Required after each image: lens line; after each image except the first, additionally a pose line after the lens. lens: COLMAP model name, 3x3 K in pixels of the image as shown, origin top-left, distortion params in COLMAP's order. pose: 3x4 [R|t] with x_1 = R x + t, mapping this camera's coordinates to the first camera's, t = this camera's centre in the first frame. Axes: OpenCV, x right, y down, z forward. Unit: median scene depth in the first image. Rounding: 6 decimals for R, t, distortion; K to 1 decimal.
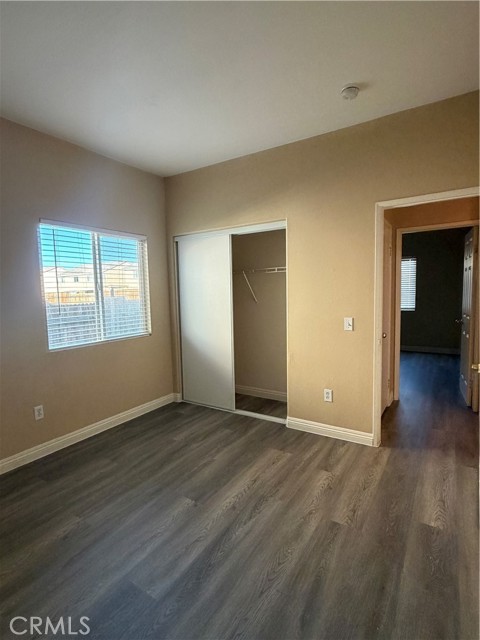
lens RADIAL K [[327.2, 0, 237.9], [0, 327.2, 319.2], [0, 0, 1]] dist [0.001649, 0.000694]
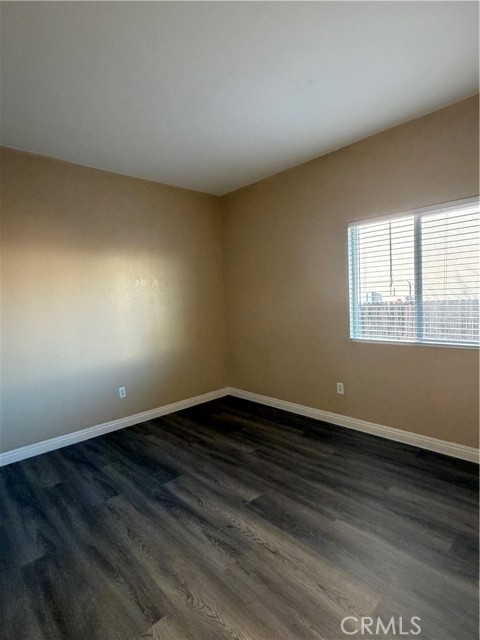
lens RADIAL K [[327.2, 0, 238.4], [0, 327.2, 320.1], [0, 0, 1]] dist [0.001649, 0.000694]
pose [[-0.240458, 0.100547, -0.965438, 0.745017], [-0.031273, 0.993302, 0.111238, -0.103779], [0.970156, 0.056940, -0.235703, 1.091982]]
